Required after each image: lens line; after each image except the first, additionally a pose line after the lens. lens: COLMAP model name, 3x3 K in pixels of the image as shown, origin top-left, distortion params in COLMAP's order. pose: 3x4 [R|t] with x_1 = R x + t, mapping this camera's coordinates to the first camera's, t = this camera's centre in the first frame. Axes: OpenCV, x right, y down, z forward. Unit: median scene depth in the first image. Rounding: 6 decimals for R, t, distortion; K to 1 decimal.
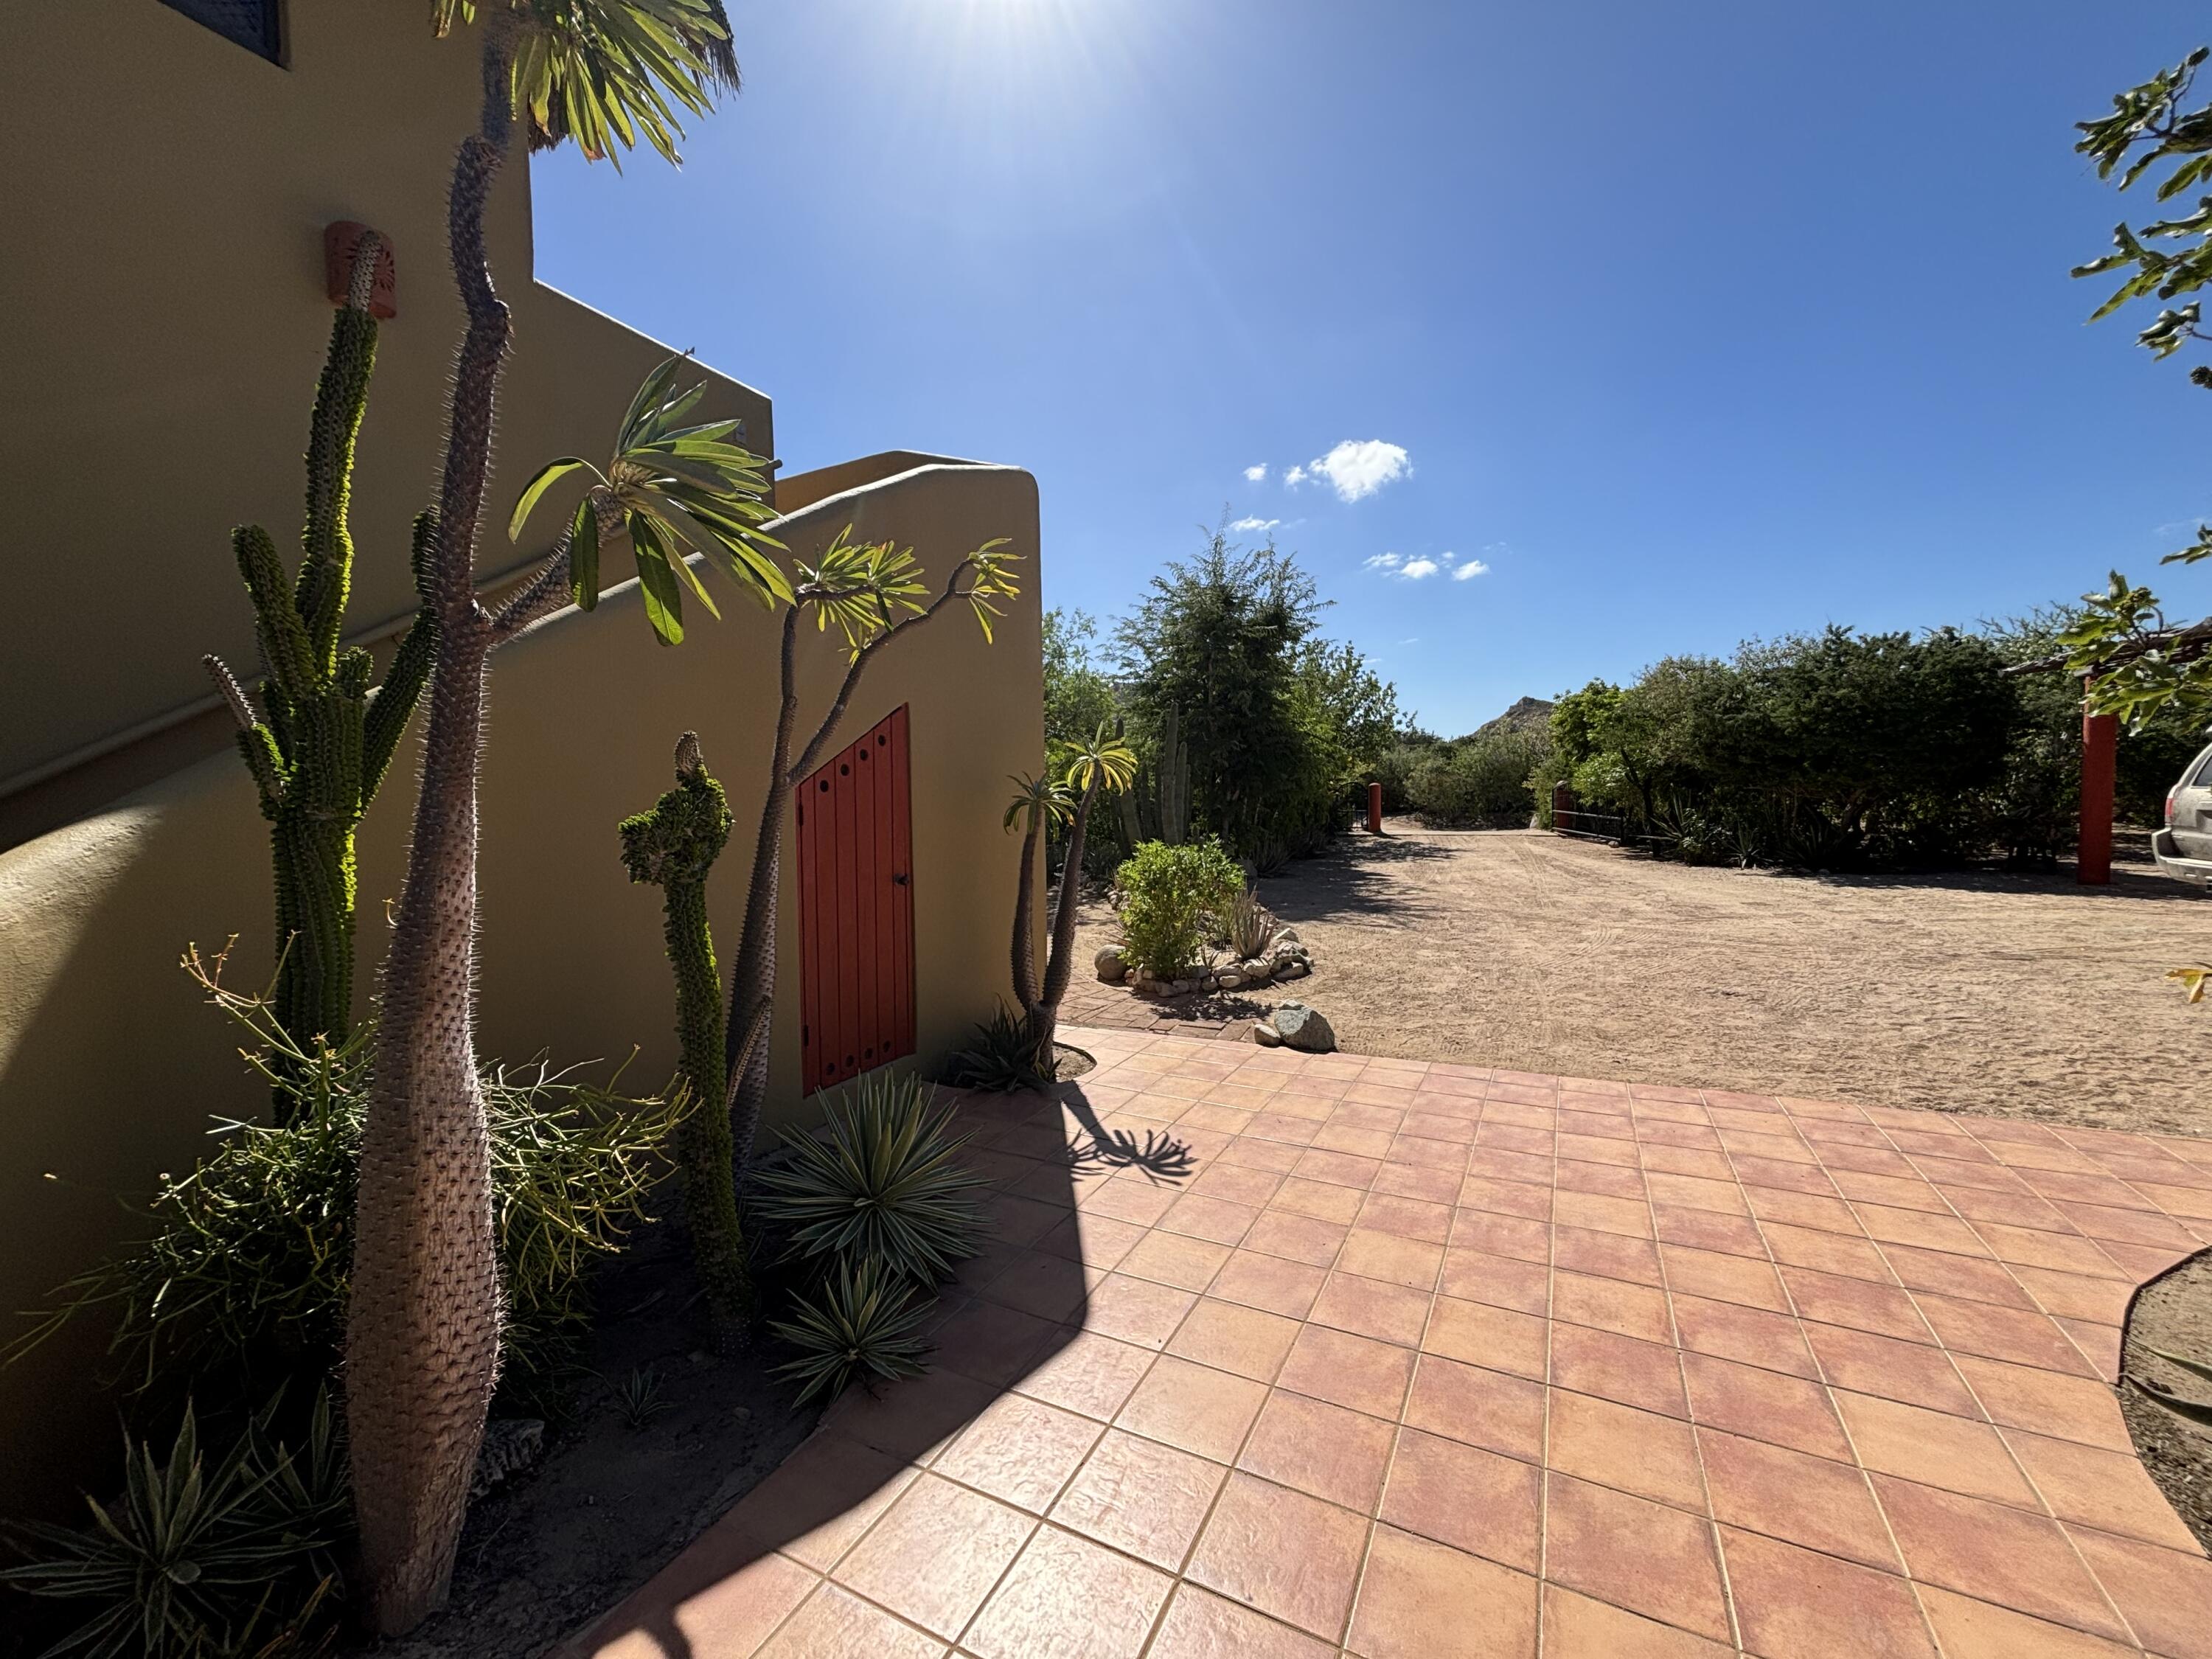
lens RADIAL K [[880.1, 0, 1106.0], [0, 880.1, 829.5], [0, 0, 1]] dist [0.002772, 0.000127]
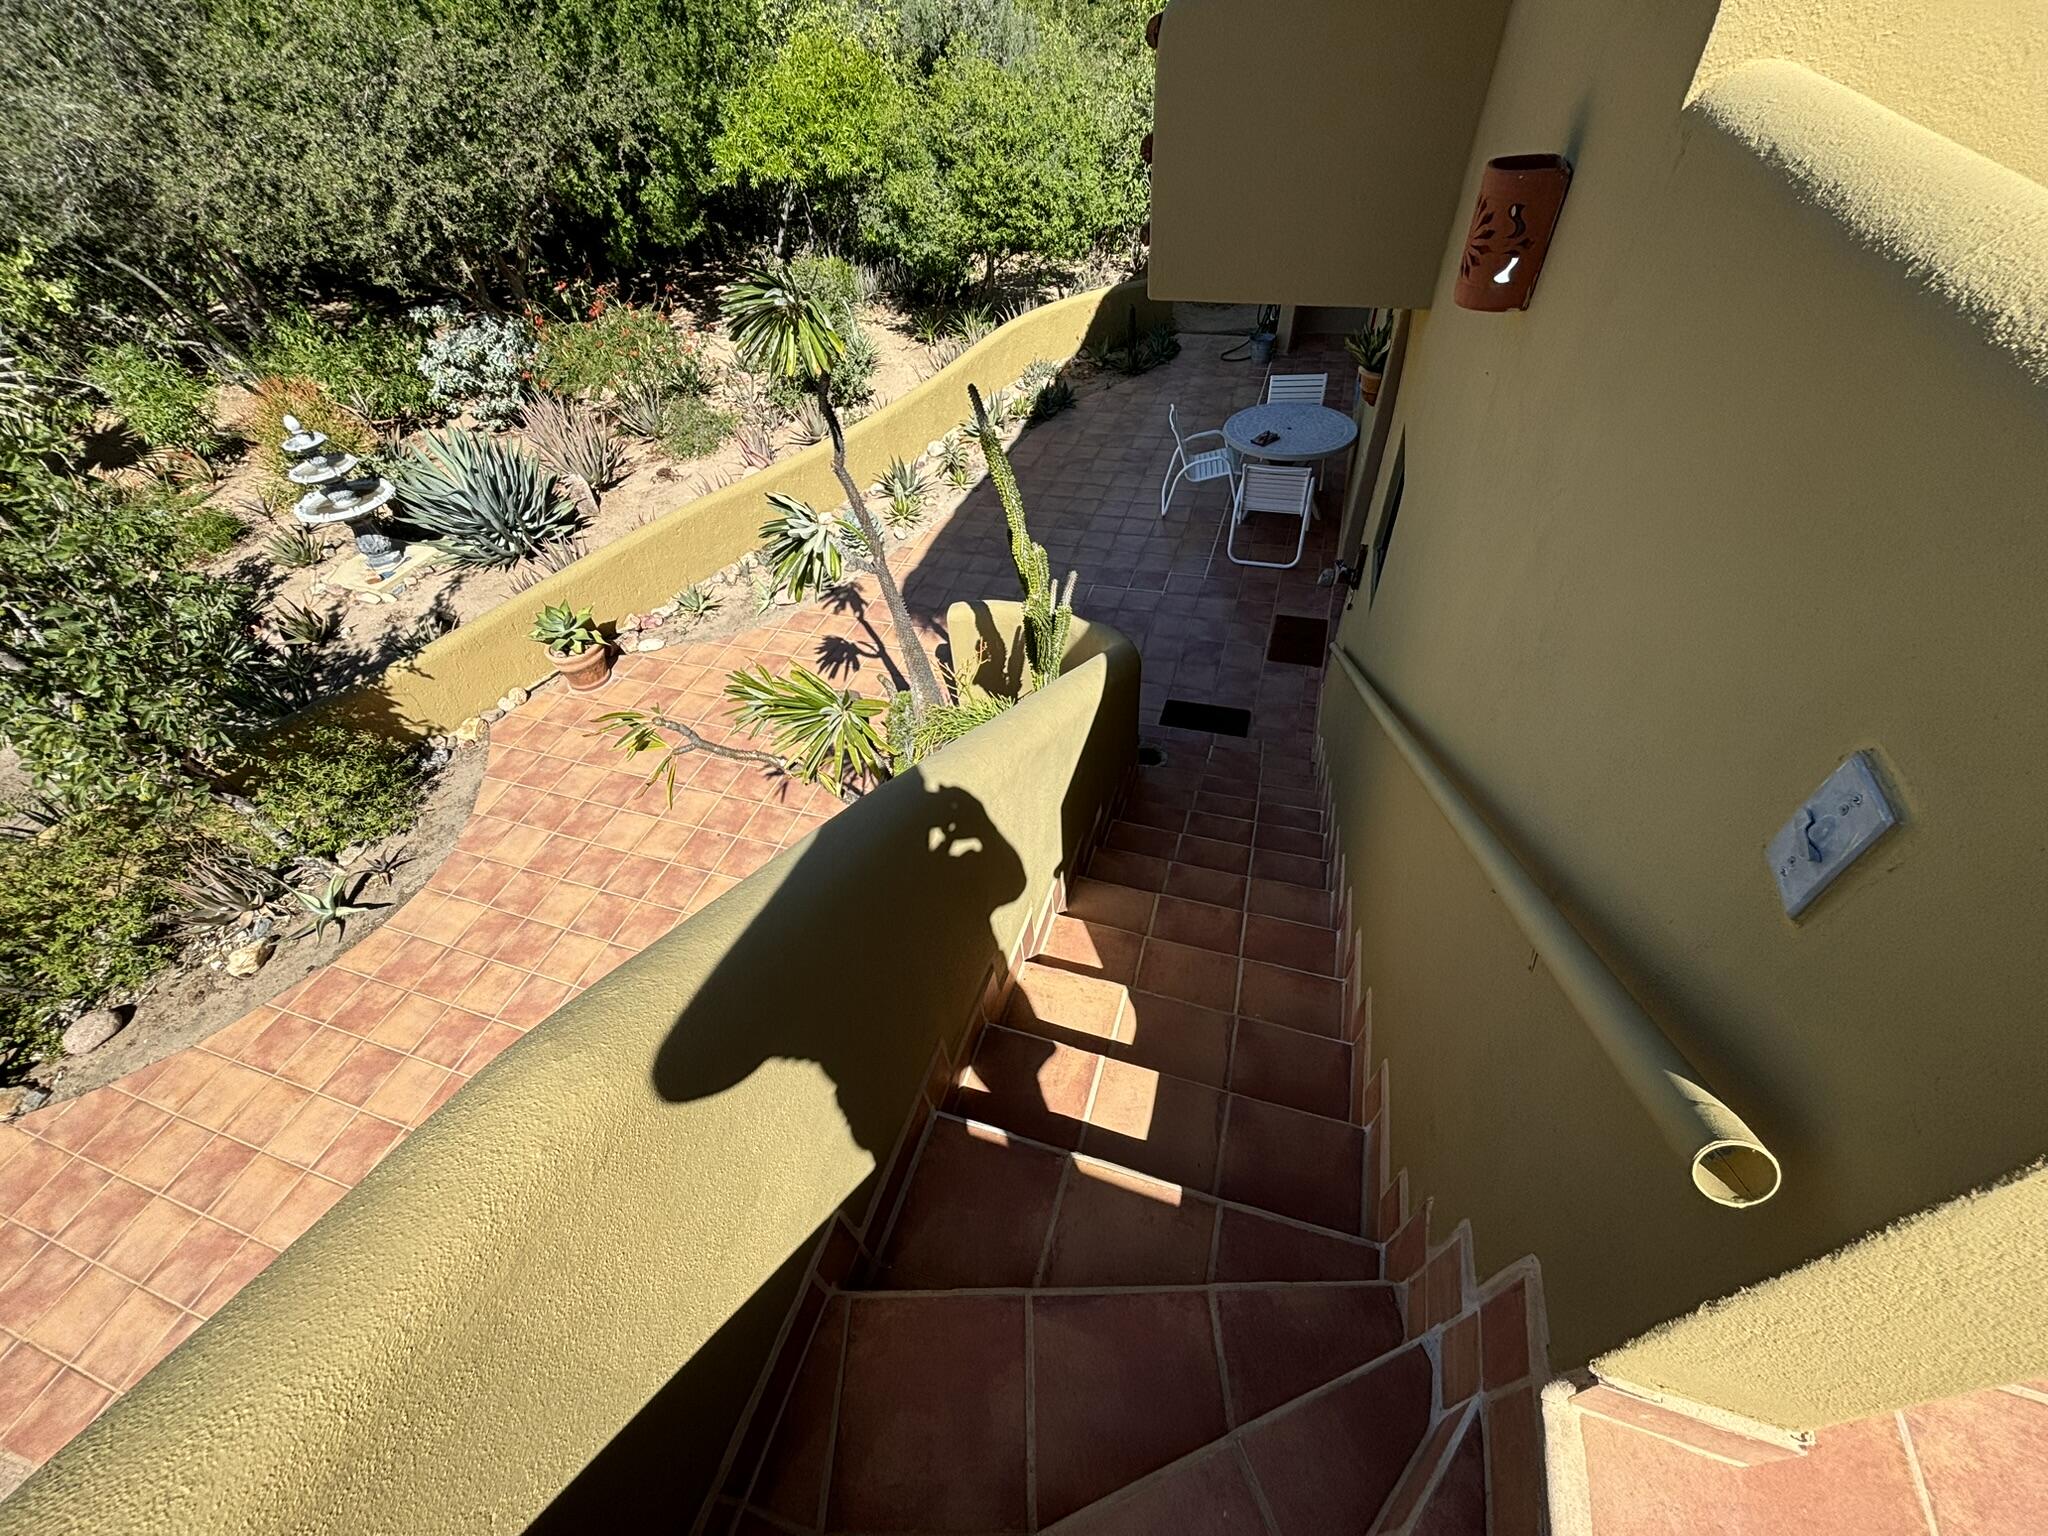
lens RADIAL K [[814.9, 0, 1024.0], [0, 814.9, 768.0], [0, 0, 1]] dist [0.002772, 0.000127]
pose [[-0.985524, 0.161331, -0.052099, -0.355526], [0.065510, 0.645826, 0.760669, -0.659312], [0.156366, 0.746245, -0.647046, 1.195017]]
